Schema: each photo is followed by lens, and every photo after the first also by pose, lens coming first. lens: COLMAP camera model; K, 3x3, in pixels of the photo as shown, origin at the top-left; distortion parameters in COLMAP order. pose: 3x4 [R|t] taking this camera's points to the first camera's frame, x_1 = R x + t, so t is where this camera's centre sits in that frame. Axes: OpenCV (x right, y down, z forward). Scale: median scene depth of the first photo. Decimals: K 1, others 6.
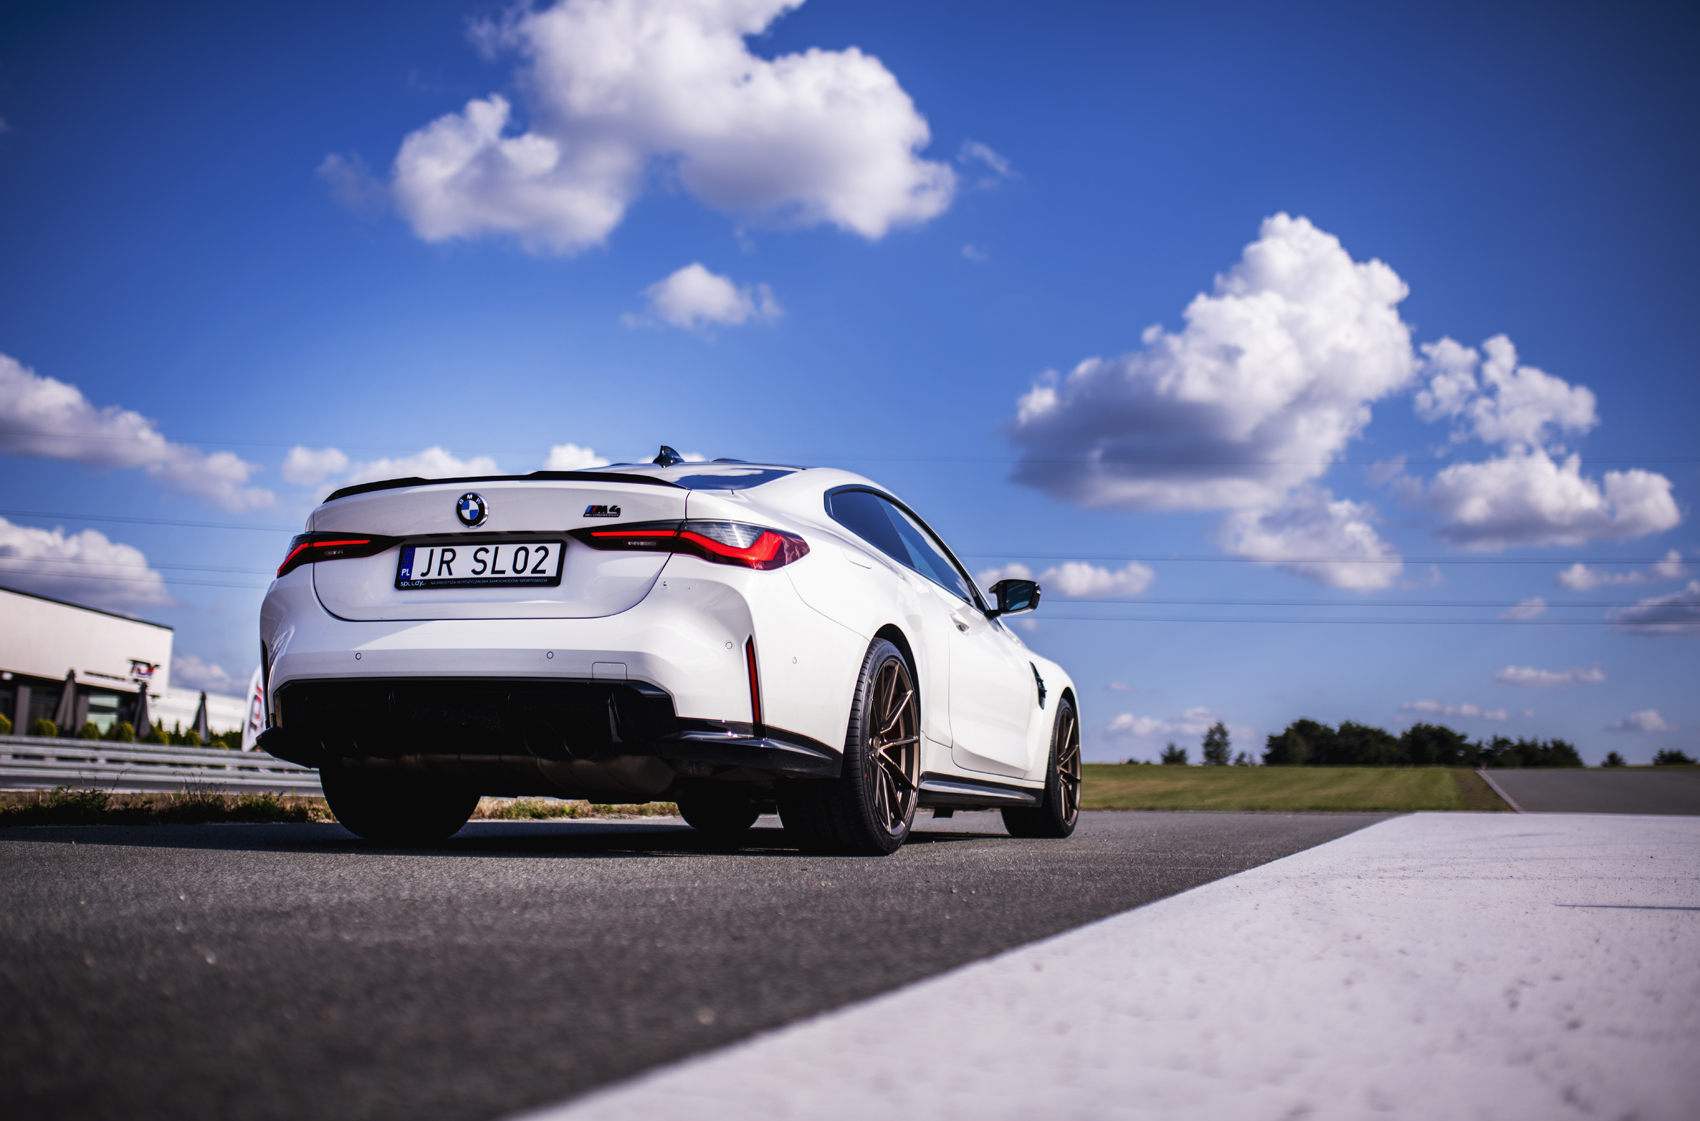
lens RADIAL K [[2072.8, 0, 850.0], [0, 2072.8, 560.5], [0, 0, 1]] dist [-0.006027, -0.005390]
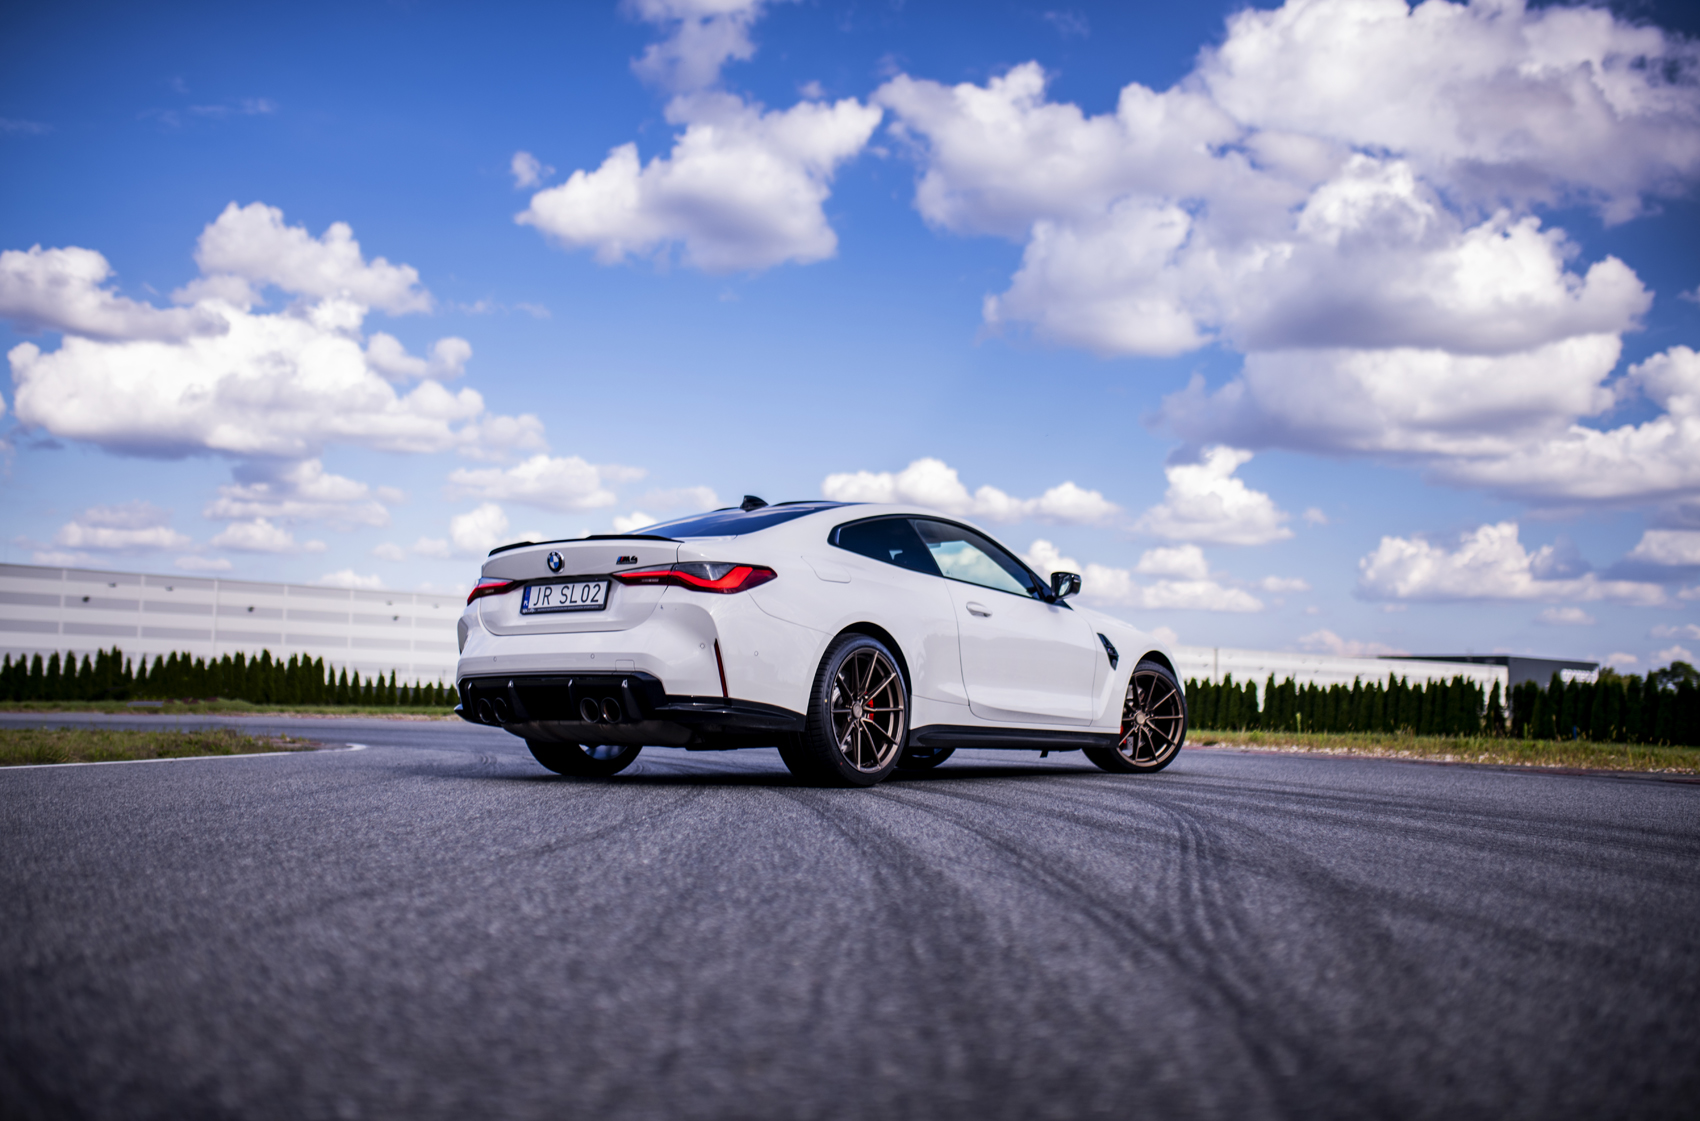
lens RADIAL K [[2072.8, 0, 850.0], [0, 2072.8, 560.5], [0, 0, 1]] dist [-0.006027, -0.005390]
pose [[0.950342, -0.044640, -0.307989, 0.496330], [0.053270, 0.998386, 0.019668, -0.044098], [0.306614, -0.035098, 0.951187, -0.390712]]
